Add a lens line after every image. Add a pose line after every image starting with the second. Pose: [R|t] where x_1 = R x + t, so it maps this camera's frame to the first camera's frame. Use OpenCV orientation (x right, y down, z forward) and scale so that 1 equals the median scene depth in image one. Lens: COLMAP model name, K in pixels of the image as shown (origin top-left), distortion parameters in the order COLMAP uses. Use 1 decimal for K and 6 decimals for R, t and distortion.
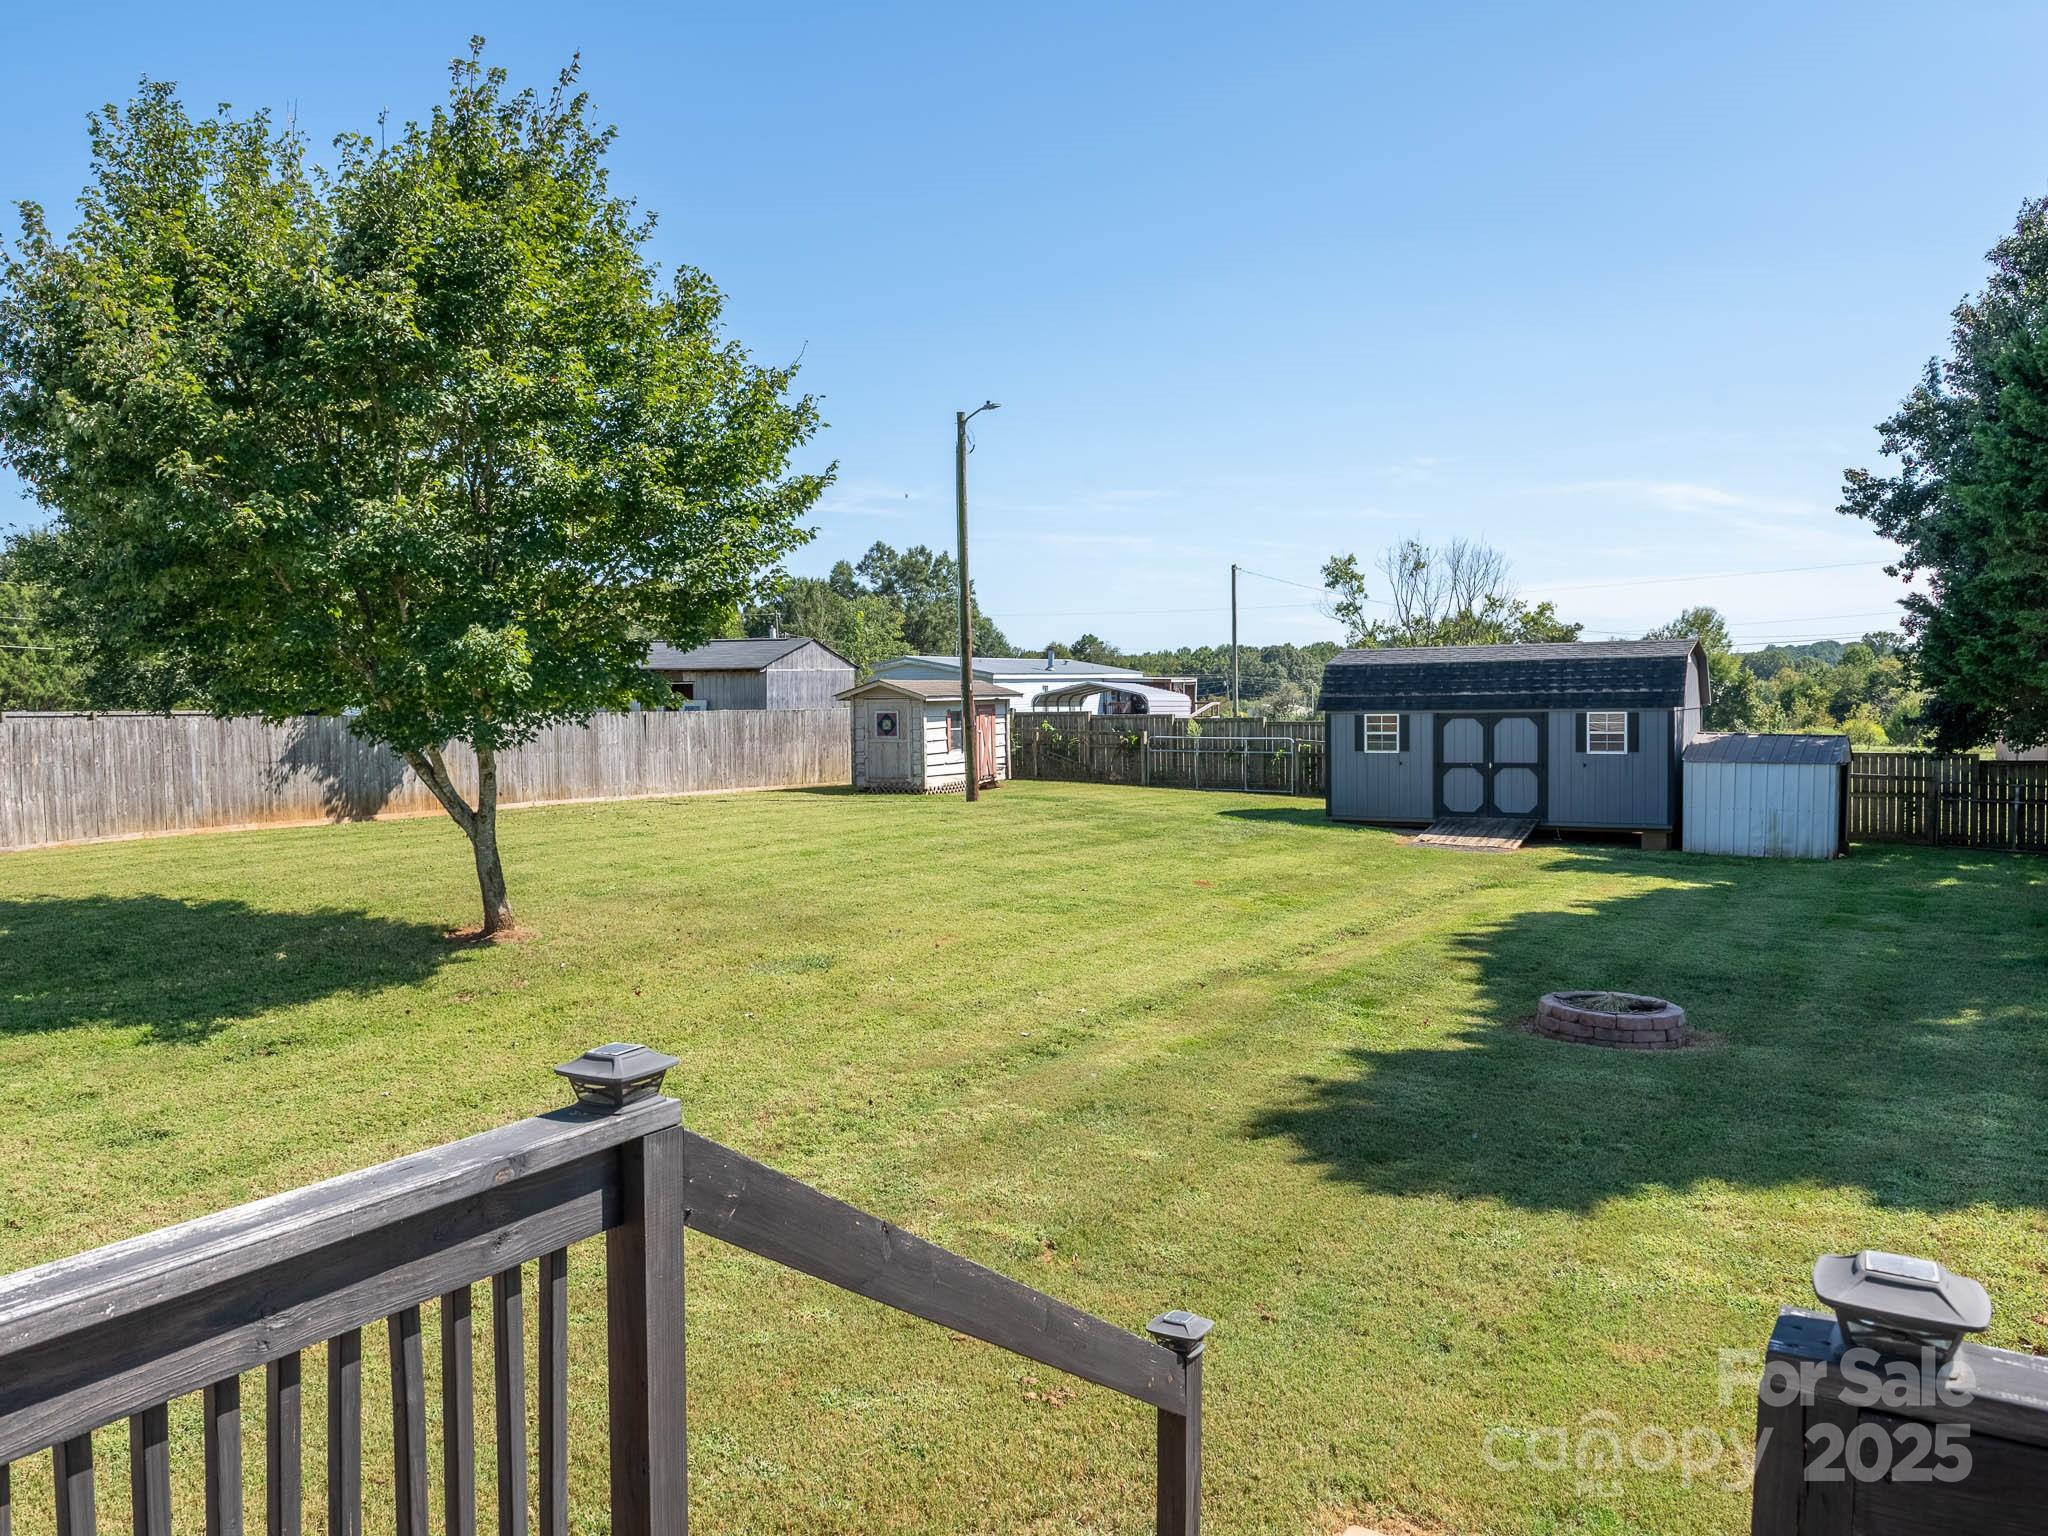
lens RADIAL K [[1577.8, 0, 1024.0], [0, 1577.8, 768.0], [0, 0, 1]] dist [0.000100, -0.000878]
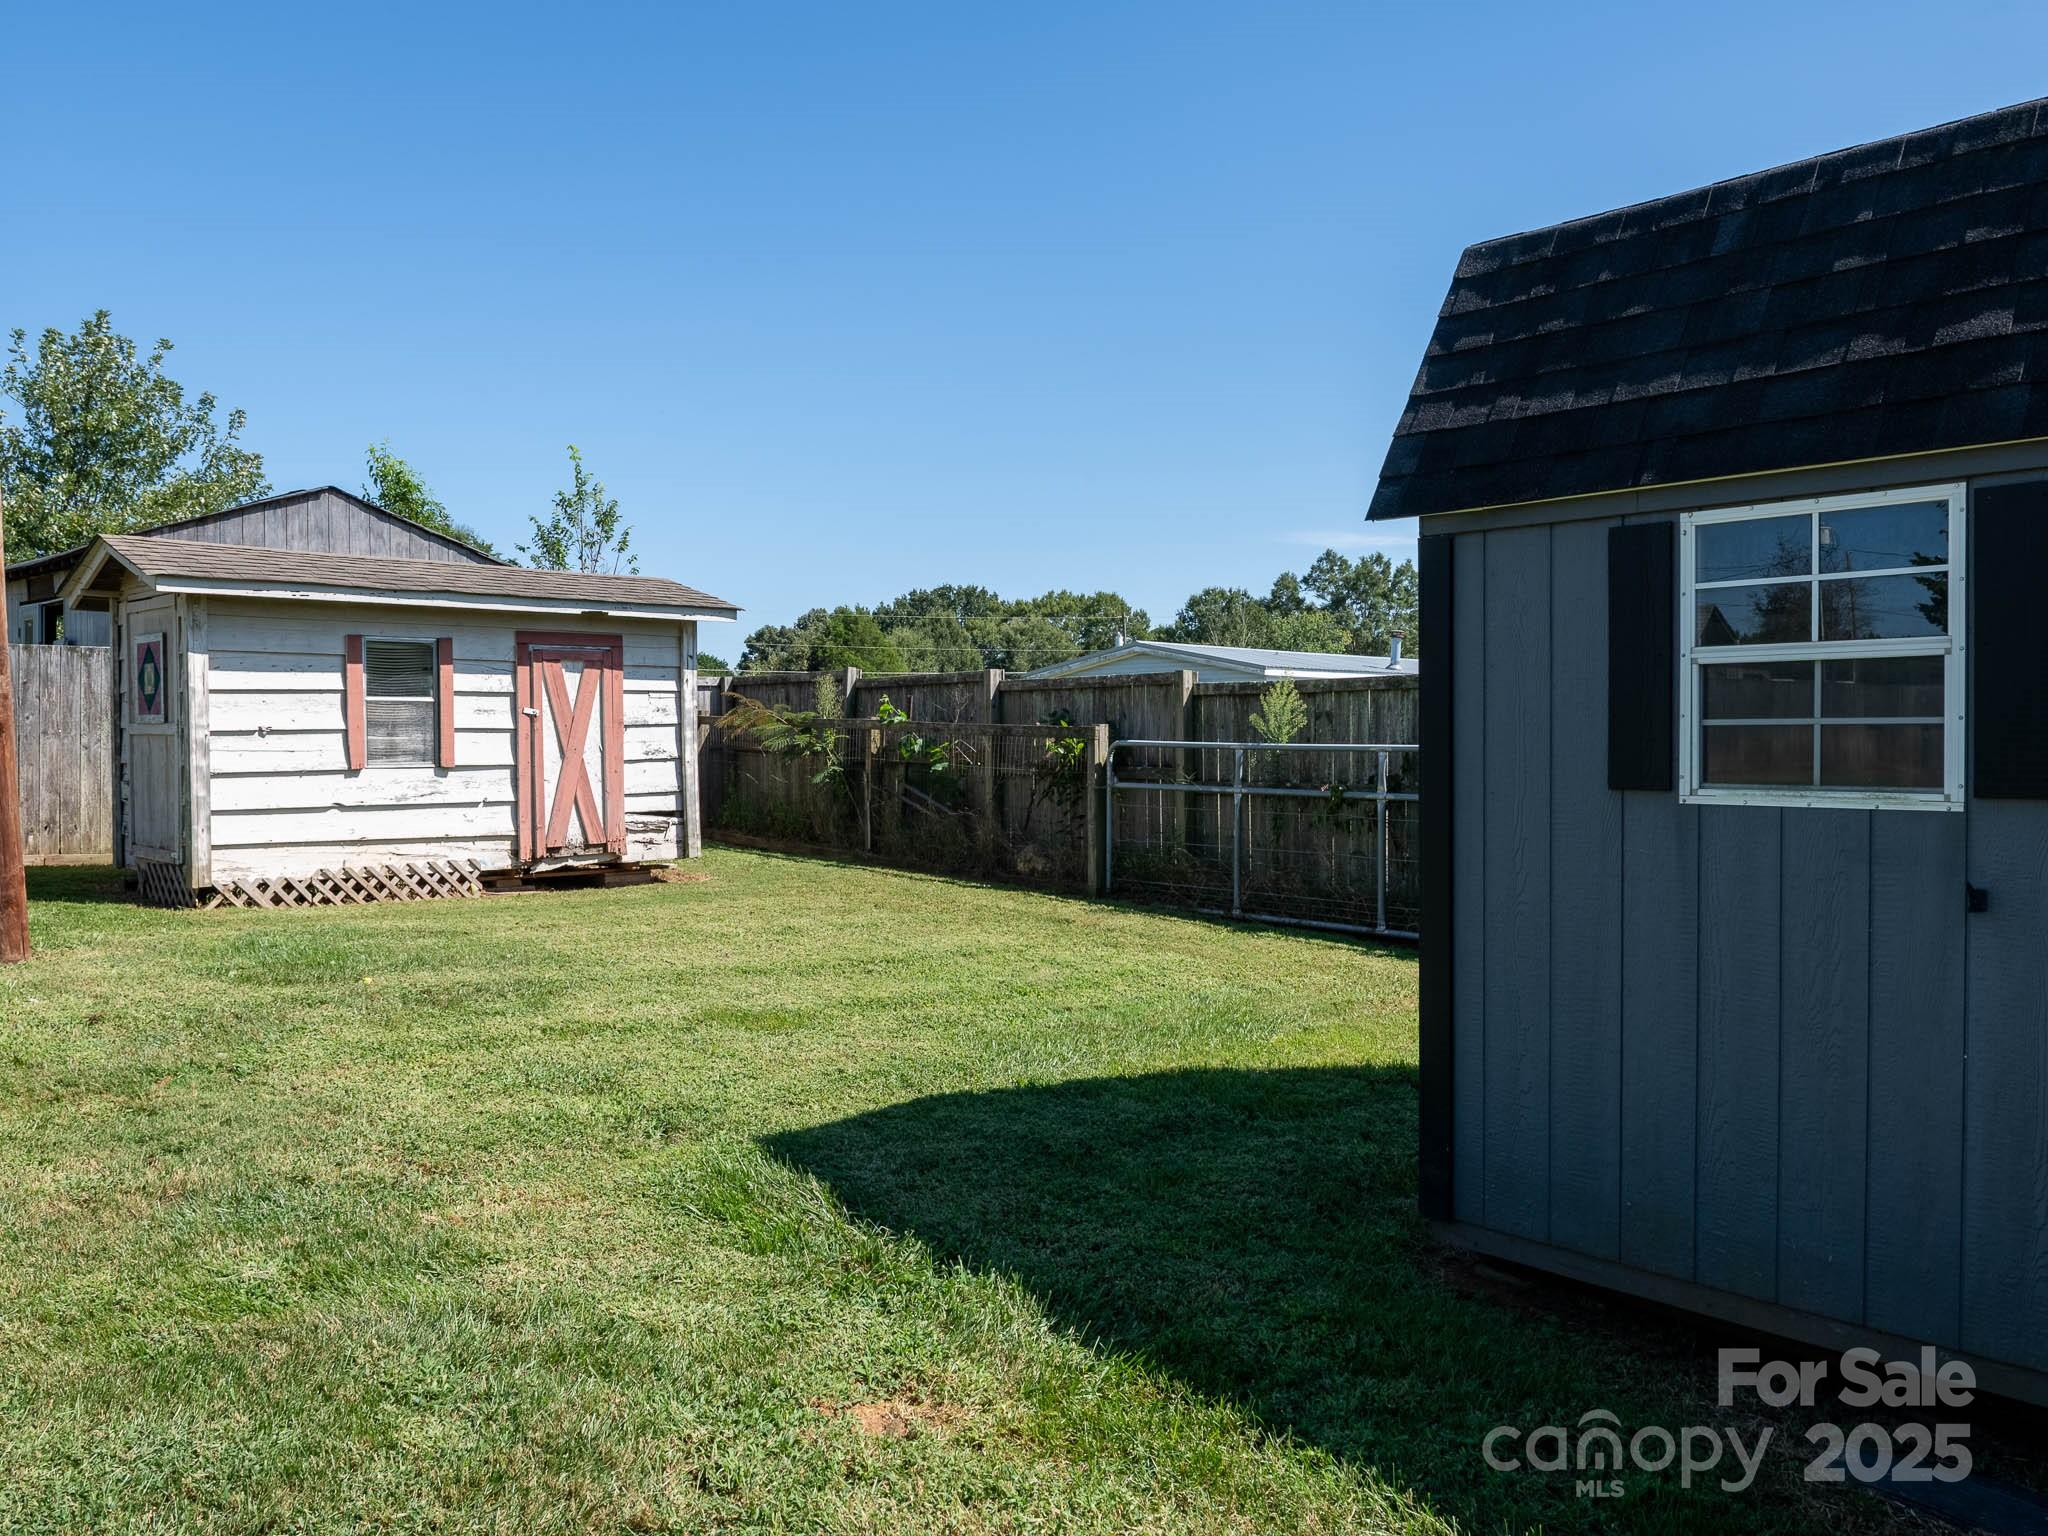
lens RADIAL K [[1623.7, 0, 954.4], [0, 1623.7, 773.1], [0, 0, 1]] dist [-0.029899, -0.001968]
pose [[0.937681, 0.018850, -0.346986, 0.199998], [-0.026680, 0.999485, -0.017802, -0.007809], [0.346472, 0.025950, 0.937701, 0.826751]]
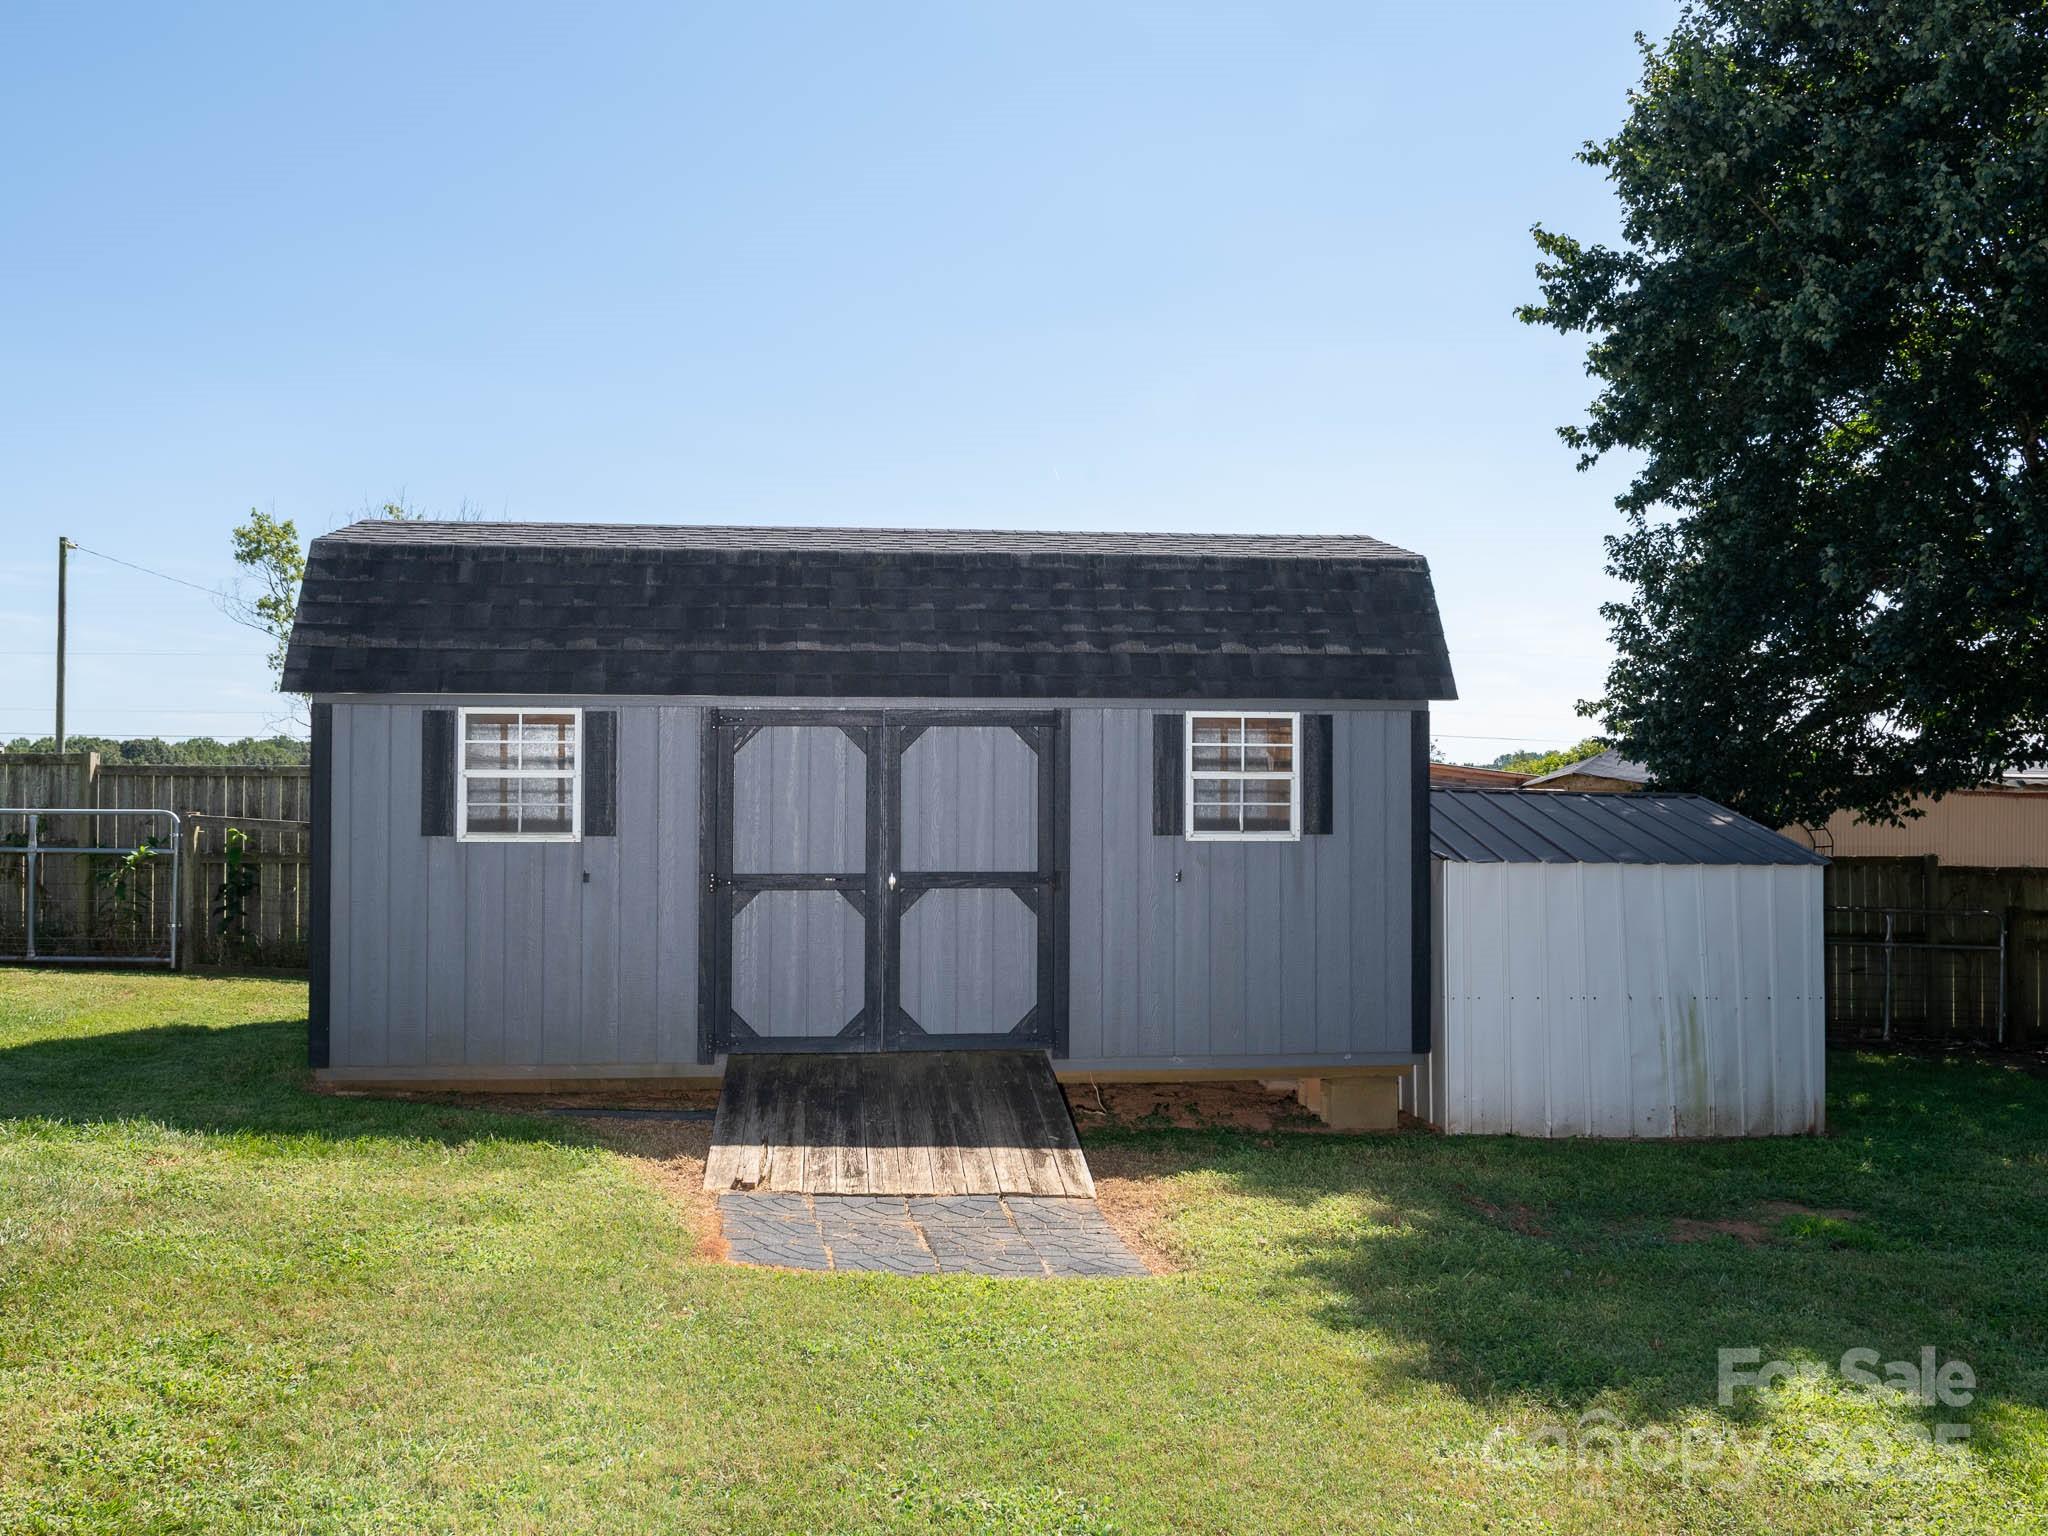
lens RADIAL K [[1623.7, 0, 954.4], [0, 1623.7, 773.1], [0, 0, 1]] dist [-0.029899, -0.001968]
pose [[0.810249, 0.026574, 0.585483, 0.112985], [0.011463, 0.998062, -0.061164, -0.002878], [-0.585974, 0.056269, 0.808374, 0.688134]]
